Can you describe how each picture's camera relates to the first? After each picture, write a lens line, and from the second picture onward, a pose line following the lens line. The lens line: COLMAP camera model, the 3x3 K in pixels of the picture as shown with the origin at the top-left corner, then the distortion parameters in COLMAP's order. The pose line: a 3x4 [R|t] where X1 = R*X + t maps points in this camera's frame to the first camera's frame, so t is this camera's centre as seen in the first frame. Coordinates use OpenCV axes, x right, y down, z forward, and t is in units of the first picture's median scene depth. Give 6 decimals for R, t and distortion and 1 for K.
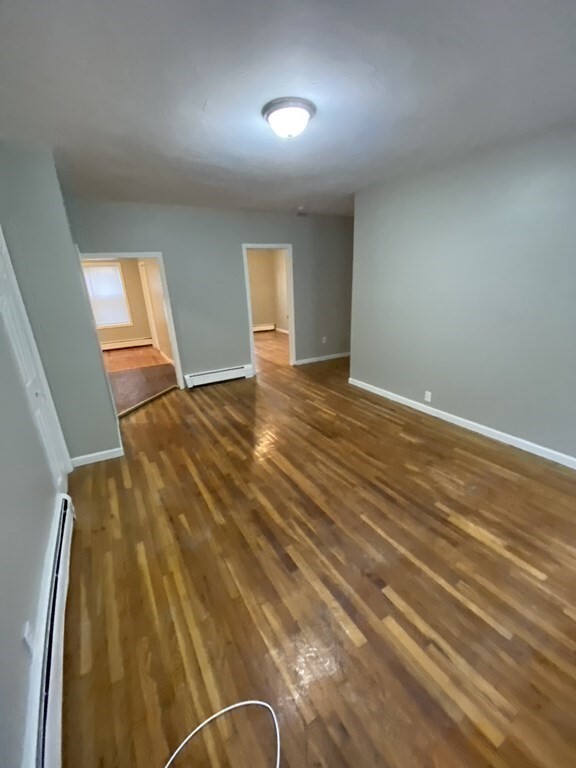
lens RADIAL K [[306.0, 0, 296.0], [0, 306.0, 379.0], [0, 0, 1]] dist [0.015599, -0.014963]
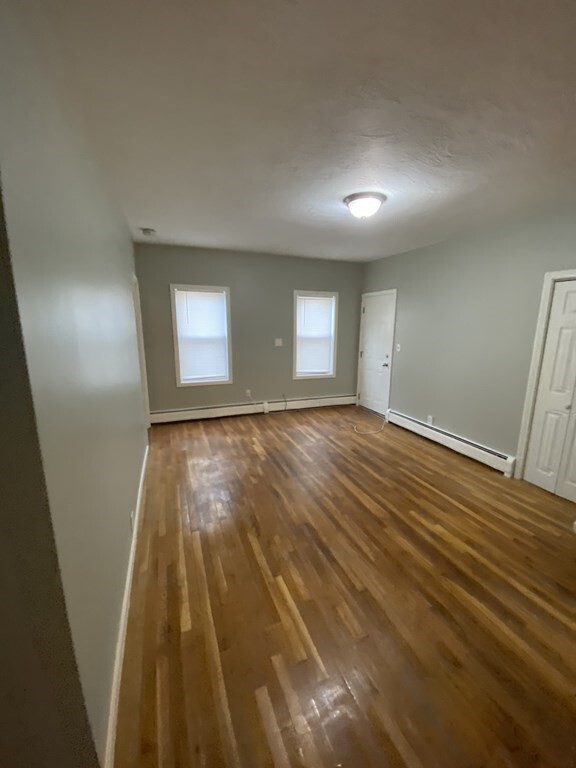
lens RADIAL K [[306.0, 0, 287.3], [0, 306.0, 382.3], [0, 0, 1]] dist [0.015599, -0.014963]
pose [[-0.980349, -0.002584, 0.197254, 0.009313], [0.094896, 0.870443, 0.483036, -0.363969], [-0.172947, 0.492263, -0.853093, 1.091258]]
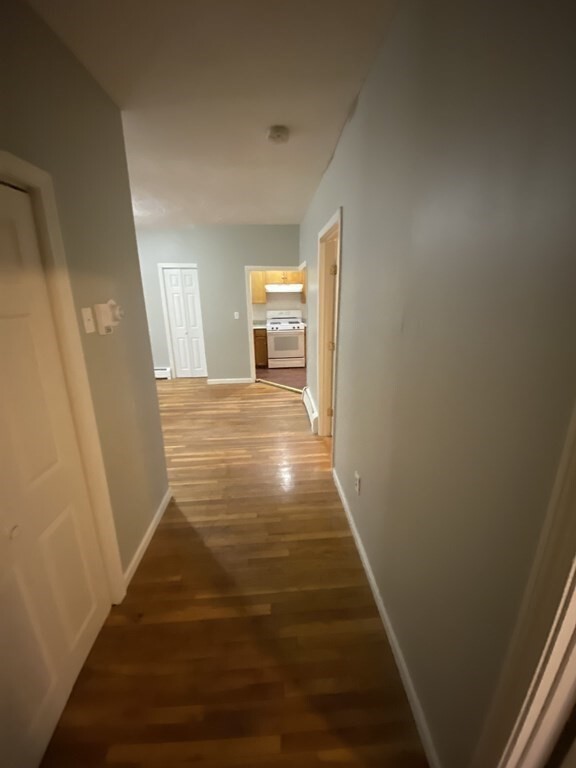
lens RADIAL K [[306.0, 0, 292.8], [0, 306.0, 387.6], [0, 0, 1]] dist [0.015599, -0.014963]
pose [[-0.464628, 0.301886, -0.832457, 0.491716], [-0.258300, 0.853004, 0.453504, -0.465877], [0.846996, 0.425735, -0.318353, 1.363892]]
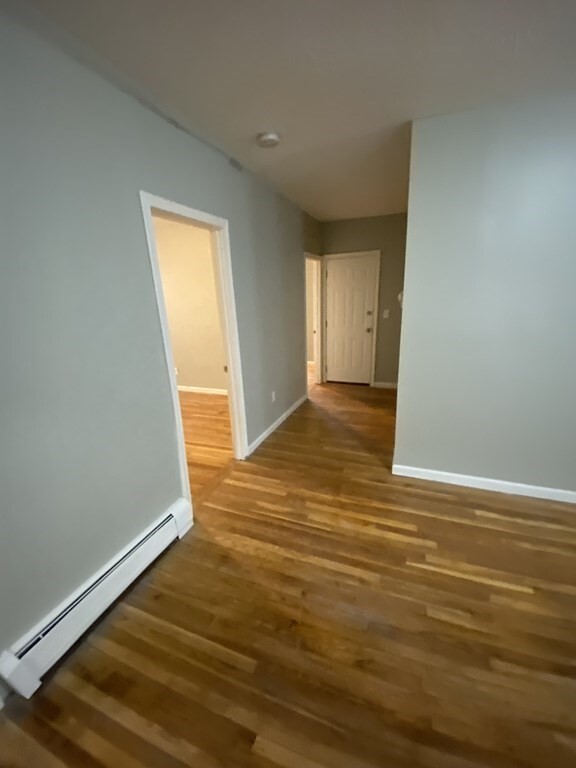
lens RADIAL K [[306.0, 0, 288.8], [0, 306.0, 378.8], [0, 0, 1]] dist [0.015599, -0.014963]
pose [[0.796557, -0.161519, 0.582588, -0.297355], [0.200947, 0.979597, -0.003162, -0.208013], [-0.570191, 0.119588, 0.812761, 0.685963]]
